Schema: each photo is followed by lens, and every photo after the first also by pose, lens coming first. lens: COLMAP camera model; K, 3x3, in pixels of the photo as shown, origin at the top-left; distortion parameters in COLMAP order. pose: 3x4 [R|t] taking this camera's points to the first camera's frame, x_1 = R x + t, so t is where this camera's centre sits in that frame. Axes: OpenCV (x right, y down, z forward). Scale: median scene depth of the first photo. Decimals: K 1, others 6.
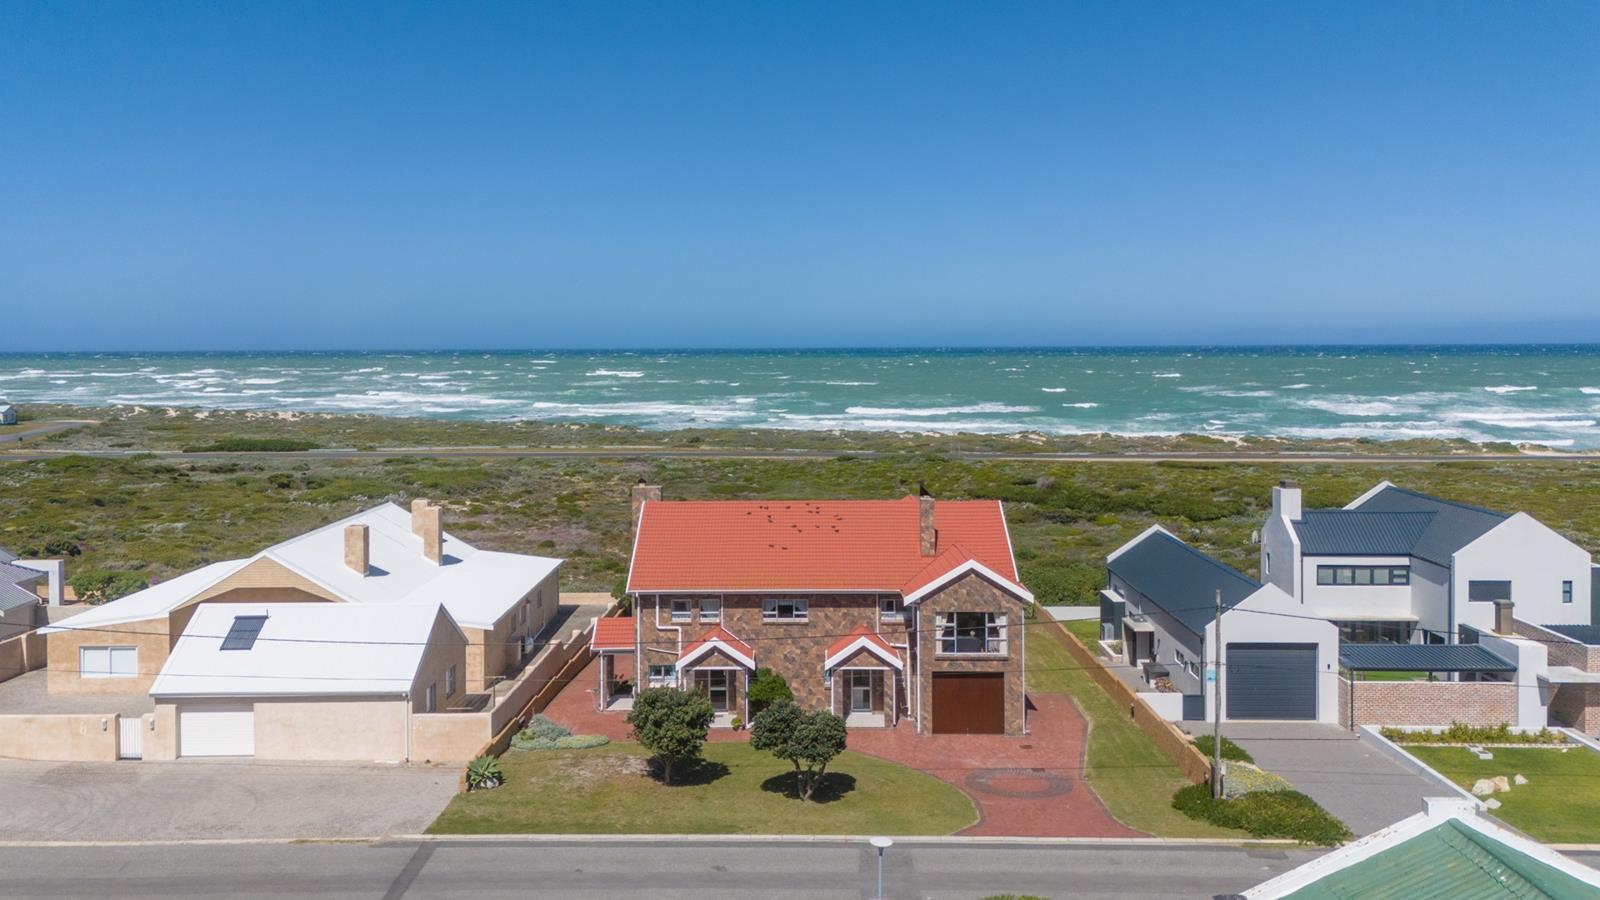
lens RADIAL K [[1152.3, 0, 799.9], [0, 1152.3, 448.6], [0, 0, 1]] dist [0.009398, 0.001587]
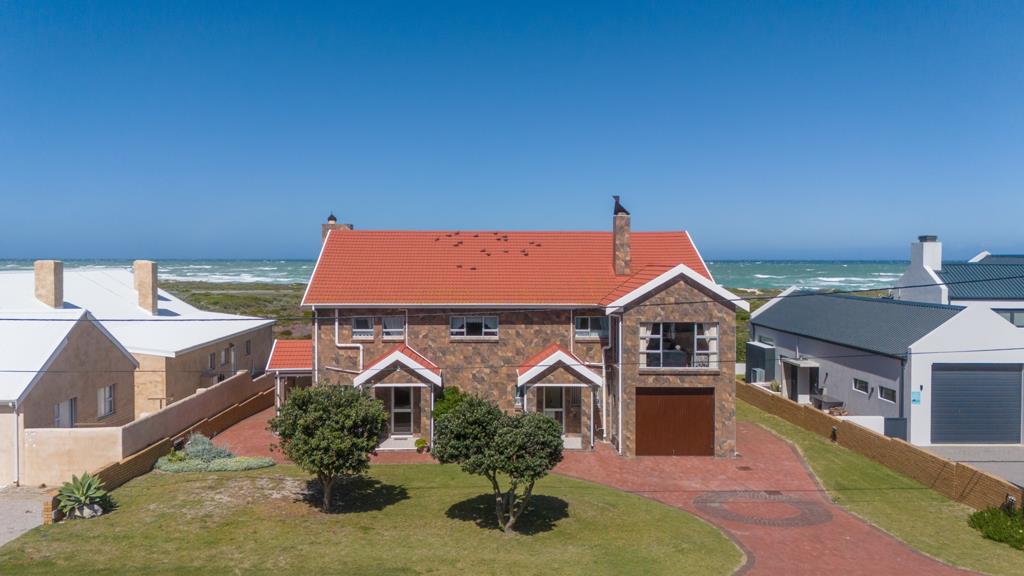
lens RADIAL K [[840.9, 0, 512.9], [0, 840.9, 287.0], [0, 0, 1]] dist [0.017730, 0.000231]
pose [[0.999060, 0.007063, 0.042762, -0.011670], [-0.007962, 0.999750, 0.020896, 0.103566], [-0.042603, -0.021216, 0.998867, 0.350393]]
